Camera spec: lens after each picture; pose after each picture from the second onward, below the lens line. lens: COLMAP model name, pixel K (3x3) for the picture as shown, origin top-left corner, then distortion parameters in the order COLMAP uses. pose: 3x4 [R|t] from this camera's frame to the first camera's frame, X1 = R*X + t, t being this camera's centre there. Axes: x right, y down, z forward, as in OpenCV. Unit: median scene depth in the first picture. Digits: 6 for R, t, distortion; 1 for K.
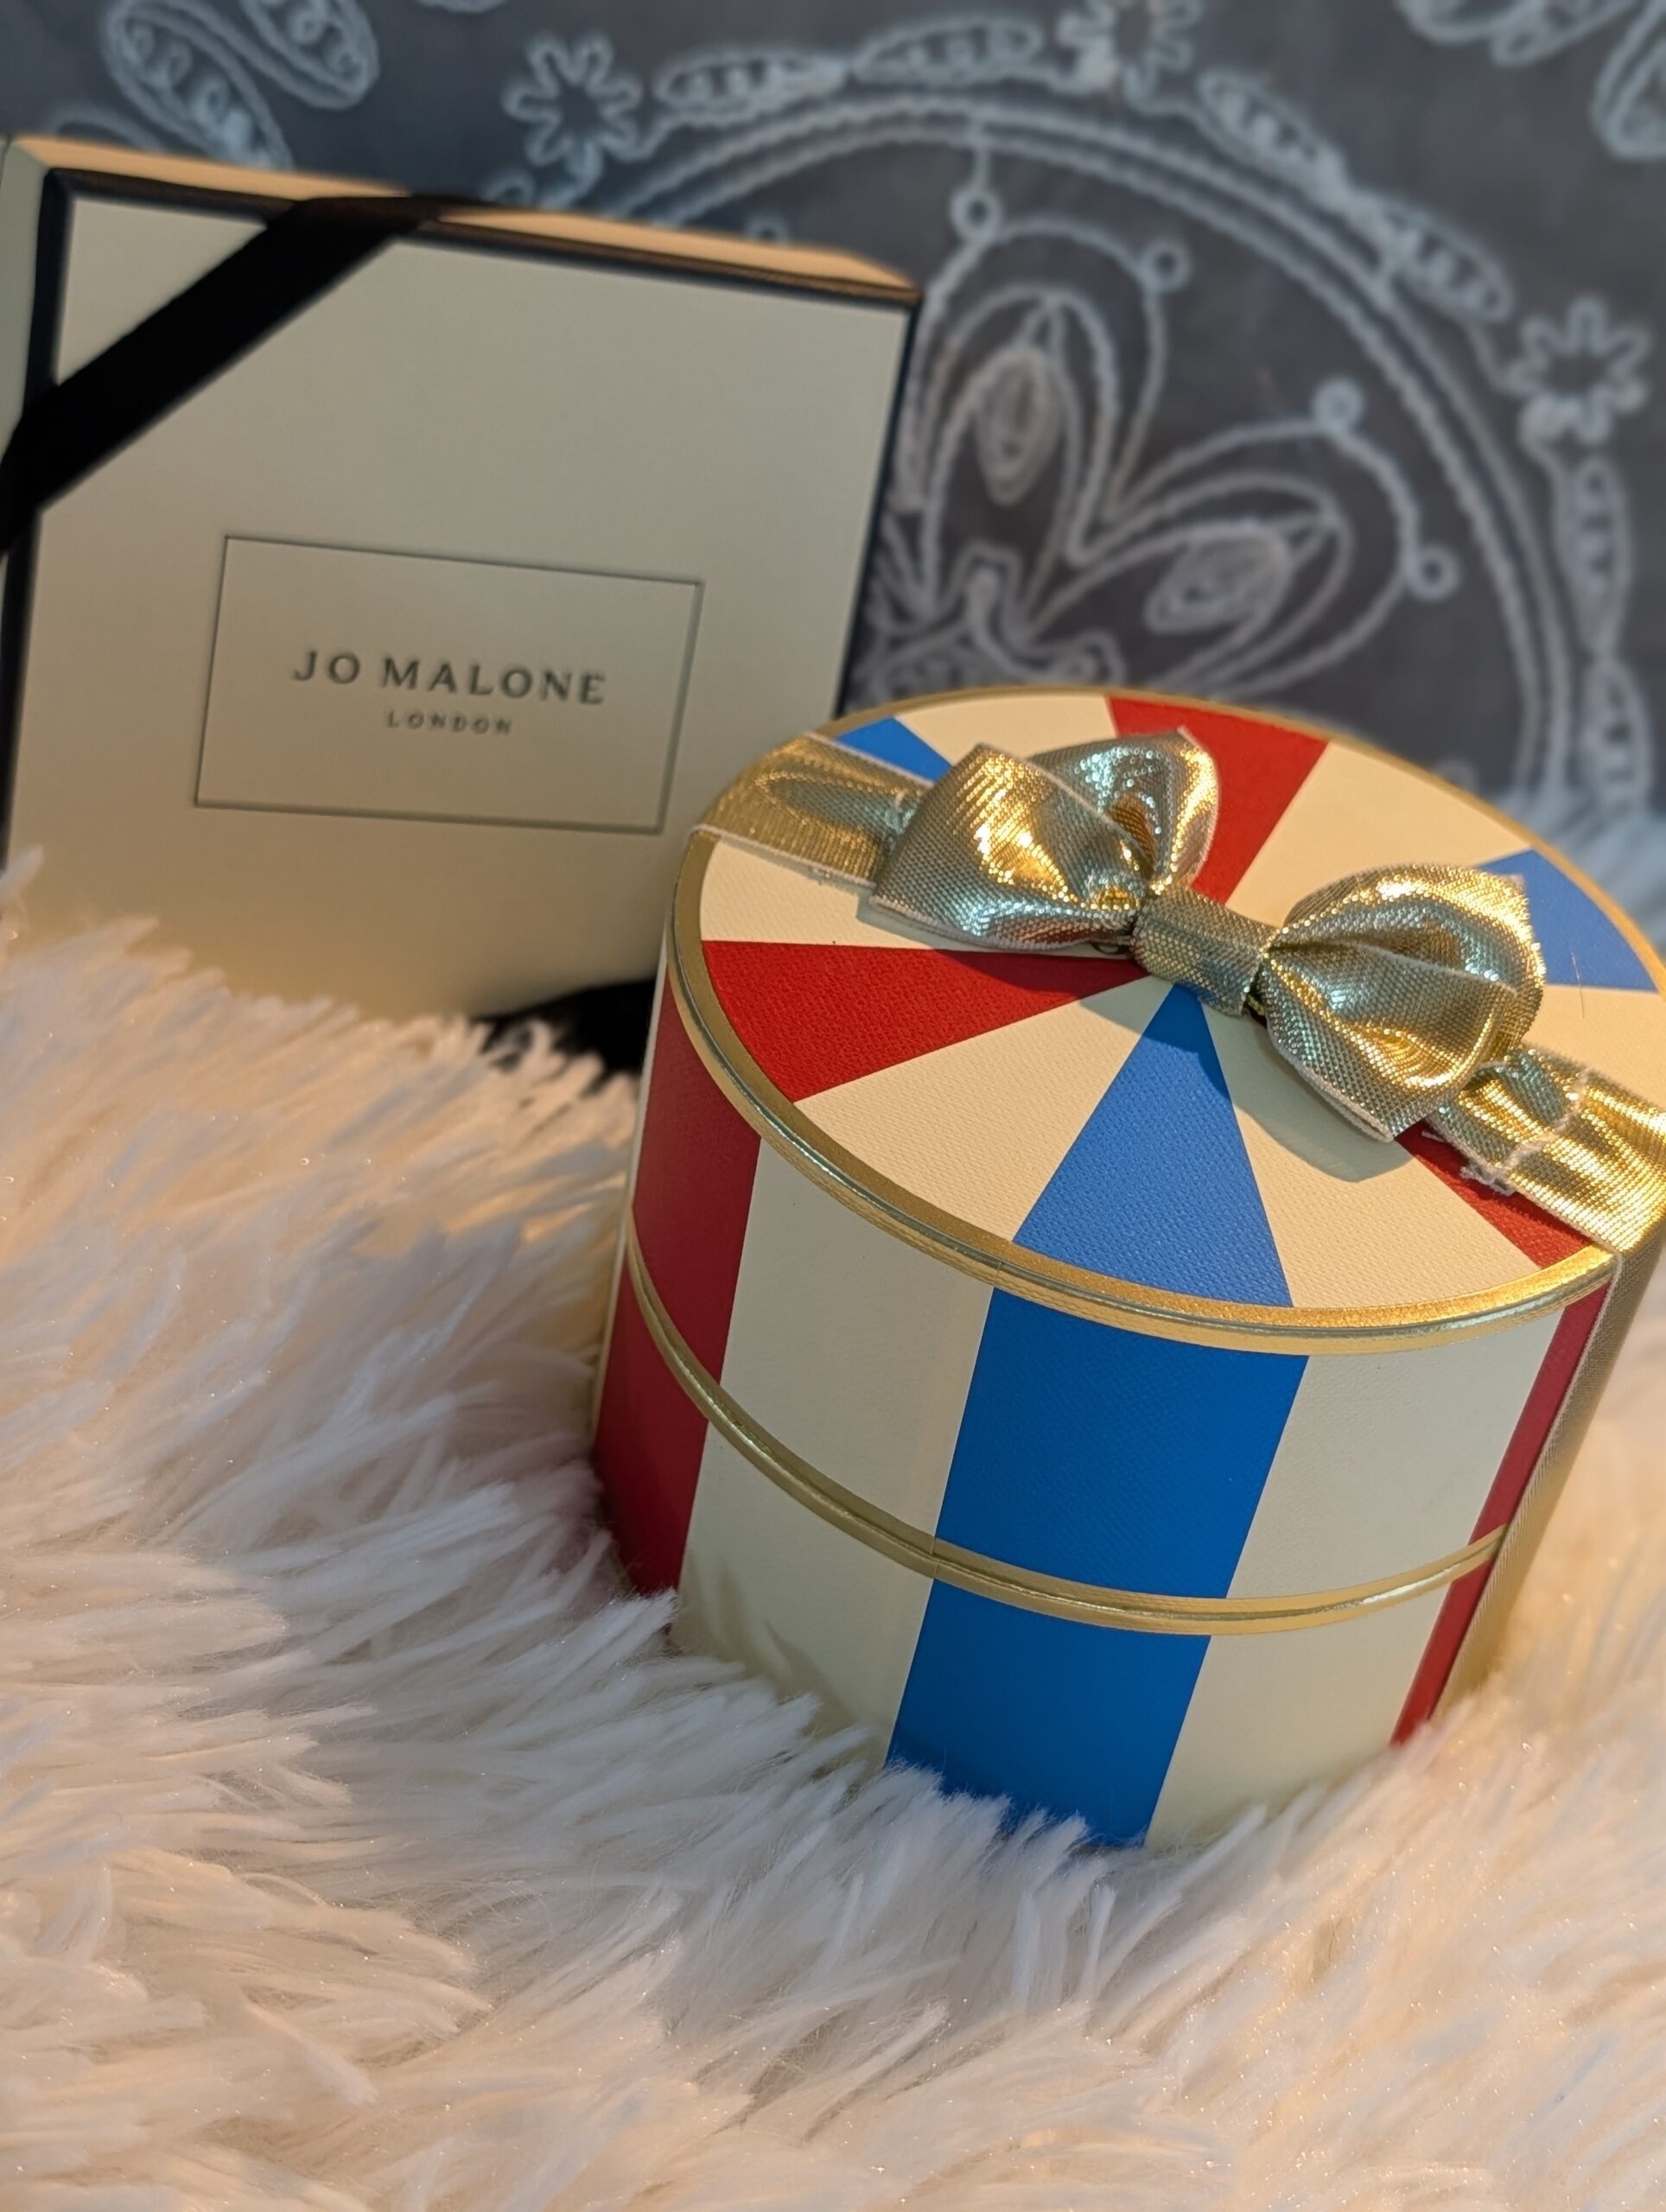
lens RADIAL K [[1540.4, 0, 891.7], [0, 1540.4, 1105.4], [0, 0, 1]] dist [0.000790, 0.001203]
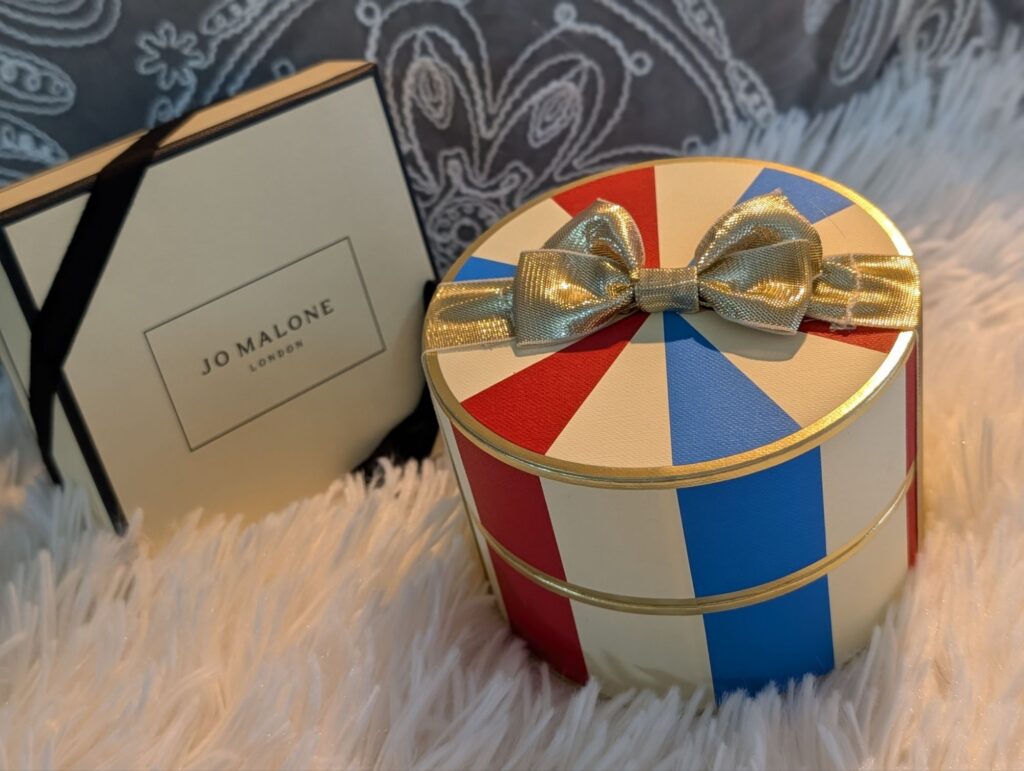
lens RADIAL K [[721.1, 0, 512.0], [0, 721.1, 385.5], [0, 0, 1]] dist [0.004200, -0.002863]
pose [[0.875508, -0.482340, 0.028867, -0.067687], [0.481534, 0.875887, 0.030763, -0.108161], [-0.040122, -0.013033, 0.999110, 0.014751]]
